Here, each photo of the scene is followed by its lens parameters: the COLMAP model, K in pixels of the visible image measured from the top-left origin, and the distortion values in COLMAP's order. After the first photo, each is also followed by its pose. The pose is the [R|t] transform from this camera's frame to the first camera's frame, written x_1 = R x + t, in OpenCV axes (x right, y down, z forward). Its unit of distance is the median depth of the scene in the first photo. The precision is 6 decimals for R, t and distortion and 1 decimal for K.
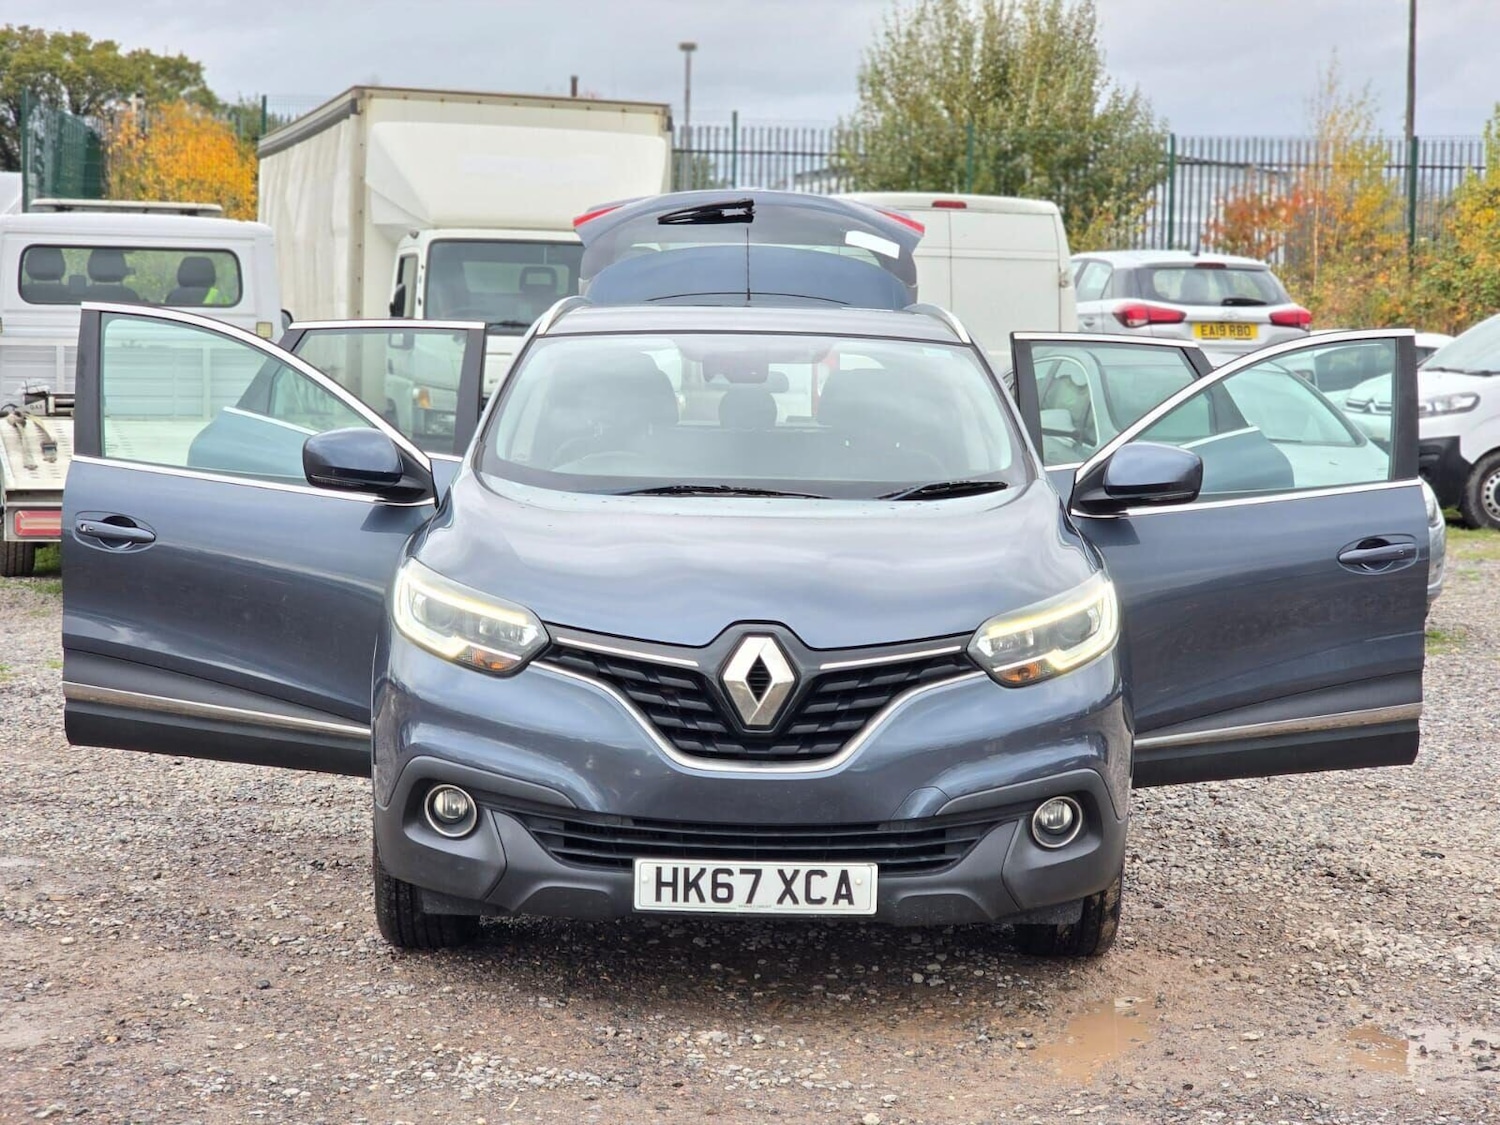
lens RADIAL K [[2886.6, 0, 802.2], [0, 2886.6, 623.7], [0, 0, 1]] dist [0.024043, 0.000000]
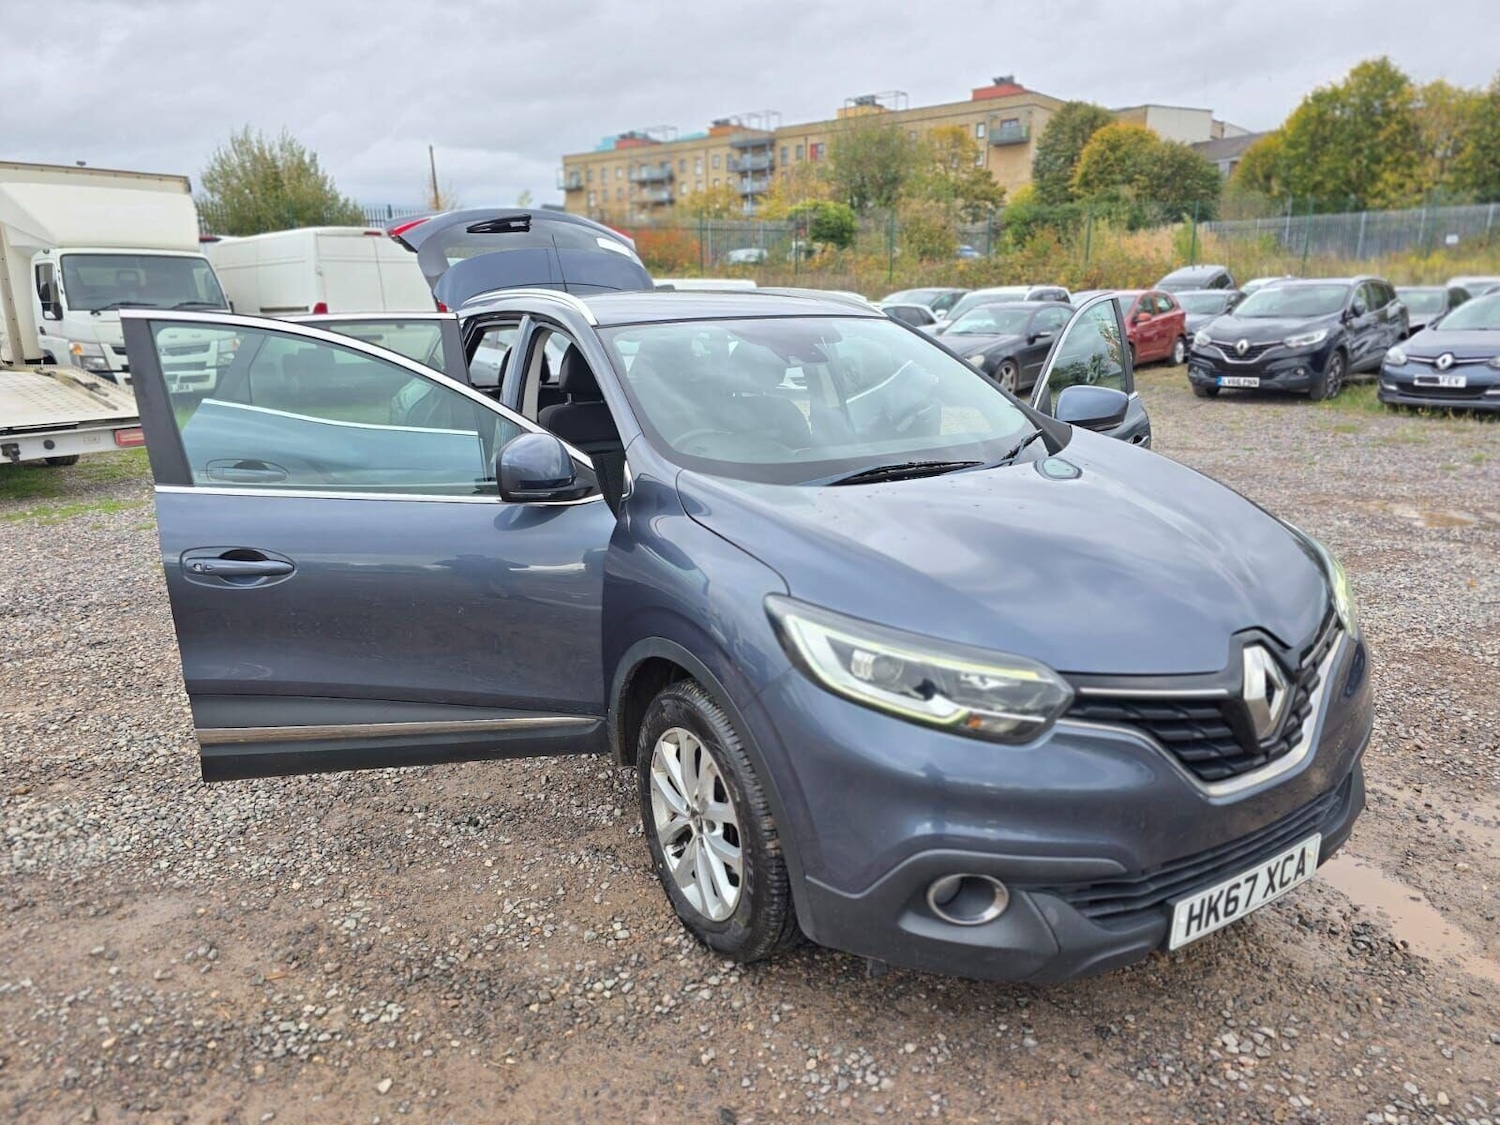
lens RADIAL K [[1005.9, 0, 755.5], [0, 1005.9, 570.7], [0, 0, 1]] dist [0.060266, -0.040018]
pose [[0.860007, -0.165577, 0.482671, -0.312674], [0.082313, 0.978519, 0.189011, -0.096777], [-0.503599, -0.122821, 0.855163, 0.789949]]
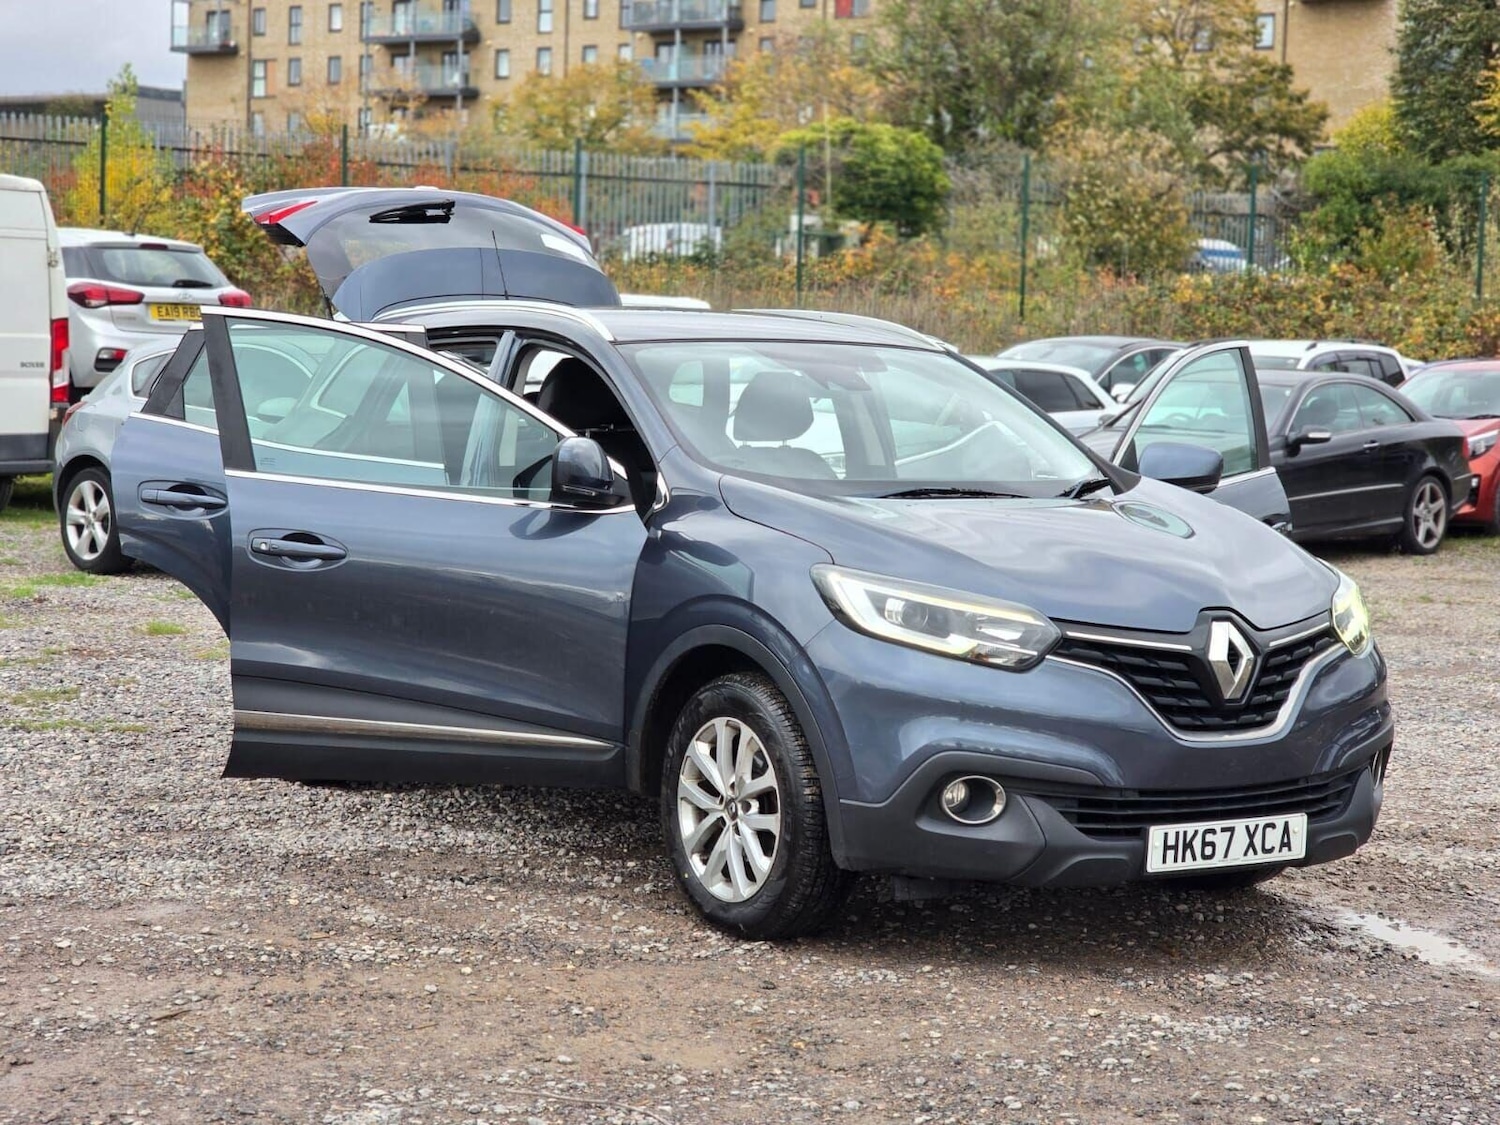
lens RADIAL K [[2886.6, 0, 795.2], [0, 2886.6, 568.6], [0, 0, 1]] dist [0.024043, 0.000000]
pose [[0.838264, -0.038719, 0.543889, -0.763182], [0.042558, 0.999079, 0.005532, -0.029435], [-0.543602, 0.018509, 0.839139, 0.138817]]
